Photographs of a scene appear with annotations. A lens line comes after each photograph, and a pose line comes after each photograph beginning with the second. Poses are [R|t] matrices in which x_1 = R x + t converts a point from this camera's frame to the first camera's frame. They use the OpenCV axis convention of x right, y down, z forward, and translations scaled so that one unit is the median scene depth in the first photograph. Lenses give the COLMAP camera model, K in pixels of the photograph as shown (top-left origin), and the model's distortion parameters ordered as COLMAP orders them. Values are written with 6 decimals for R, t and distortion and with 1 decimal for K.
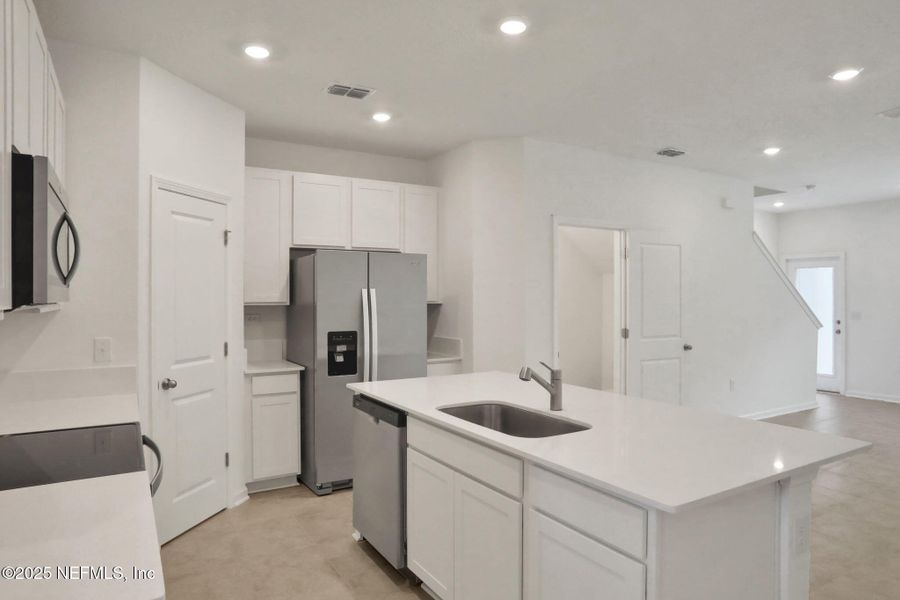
lens RADIAL K [[561.5, 0, 450.0], [0, 561.5, 300.0], [0, 0, 1]] dist [-0.044608, 0.001251]
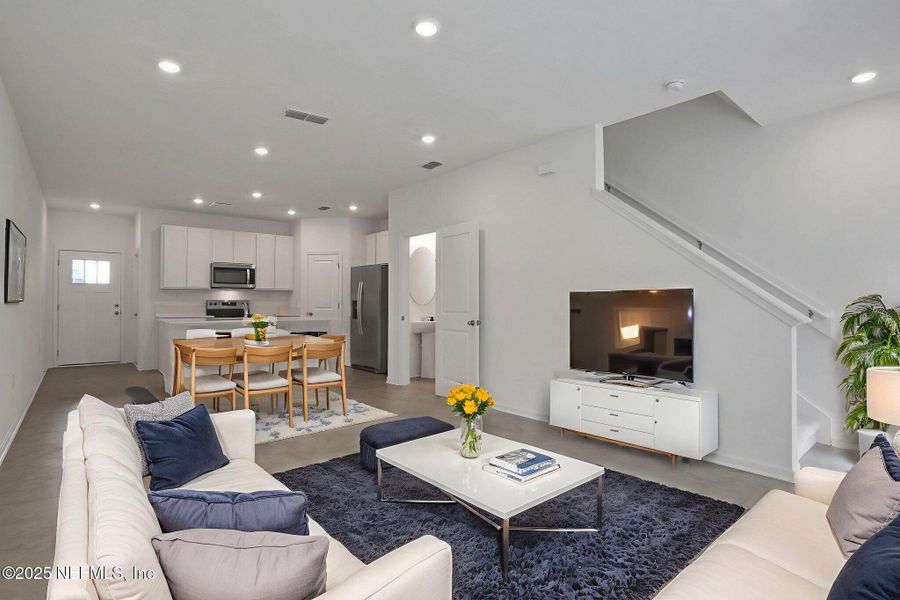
lens RADIAL K [[442.9, 0, 421.6], [0, 442.9, 299.0], [0, 0, 1]] dist [-0.021050, 0.000153]
pose [[0.121408, -0.005274, -0.992589, 1.756119], [-0.007262, 0.999954, -0.006201, 0.061986], [0.992576, 0.007961, 0.121364, 1.075397]]
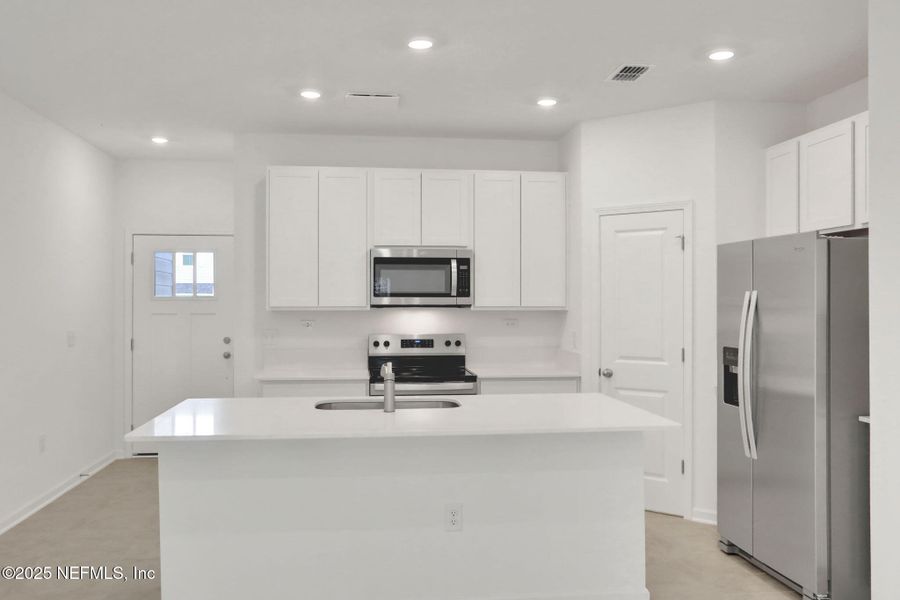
lens RADIAL K [[731.1, 0, 450.0], [0, 731.1, 300.0], [0, 0, 1]] dist [-0.035691, 0.001373]
pose [[-0.399967, -0.003534, -0.916523, 0.894675], [-0.005465, 0.999984, -0.001471, -0.005076], [0.916513, 0.004420, -0.399980, 1.067889]]
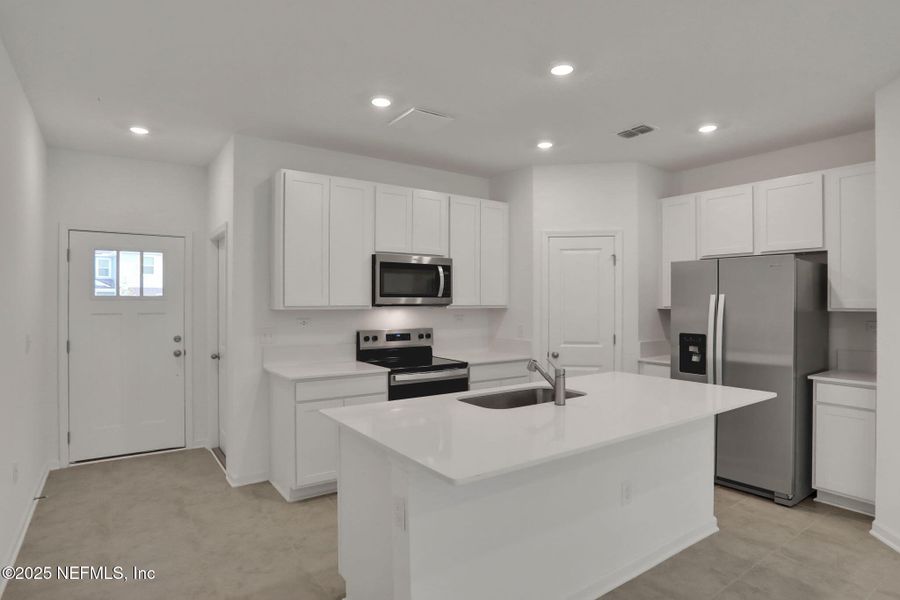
lens RADIAL K [[490.7, 0, 450.0], [0, 490.7, 300.0], [0, 0, 1]] dist [-0.051710, 0.000742]
pose [[0.075457, -0.004557, -0.997139, 0.737442], [-0.006312, 0.999967, -0.005047, -0.001837], [0.997129, 0.006675, 0.075426, 0.465862]]
